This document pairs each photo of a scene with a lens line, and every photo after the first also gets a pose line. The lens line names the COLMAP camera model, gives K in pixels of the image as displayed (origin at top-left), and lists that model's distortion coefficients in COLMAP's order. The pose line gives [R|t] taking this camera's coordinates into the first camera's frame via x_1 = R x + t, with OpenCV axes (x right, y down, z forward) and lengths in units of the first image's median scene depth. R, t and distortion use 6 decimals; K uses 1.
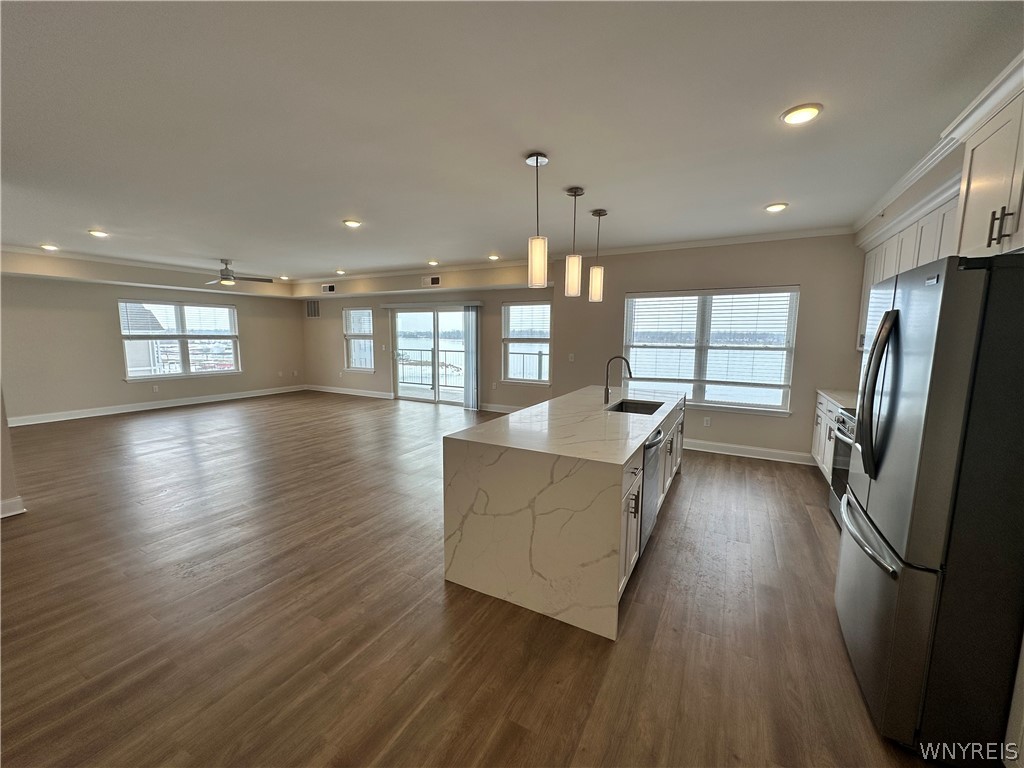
lens RADIAL K [[403.9, 0, 511.6], [0, 403.9, 384.3], [0, 0, 1]] dist [0.000445, -0.000483]
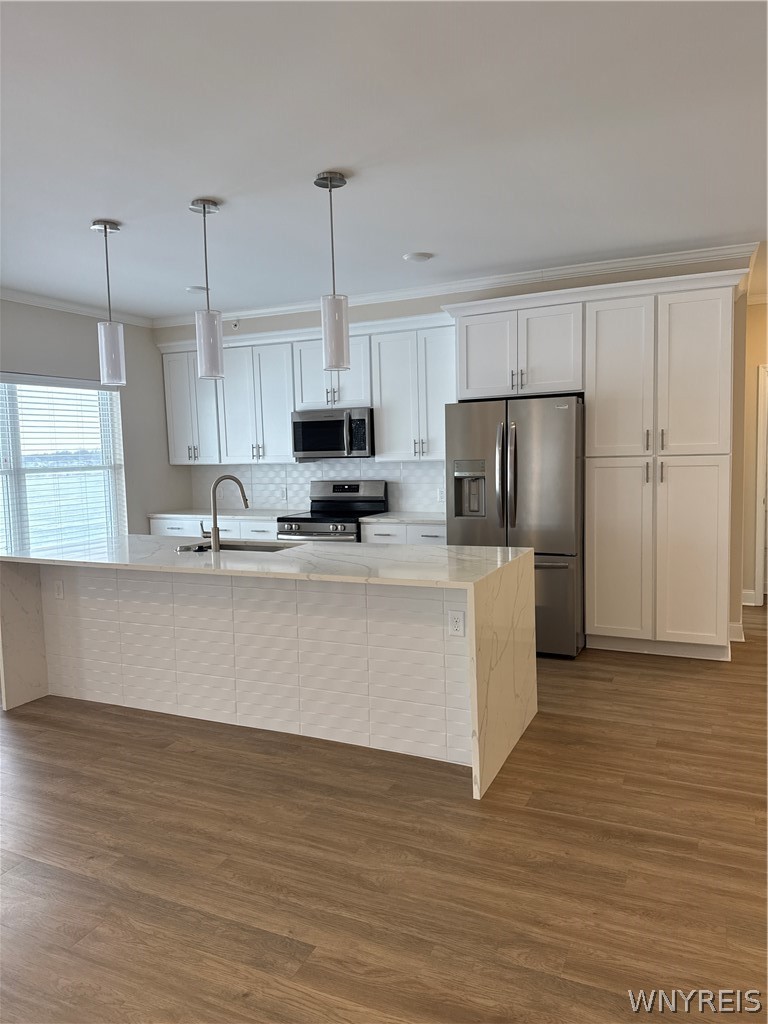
lens RADIAL K [[711.2, 0, 377.3], [0, 711.2, 515.6], [0, 0, 1]] dist [0.128517, -0.204230]
pose [[-0.059944, -0.096255, 0.993550, -0.477739], [0.147811, 0.983511, 0.104201, -0.047165], [-0.987197, 0.153104, -0.044728, 0.423639]]
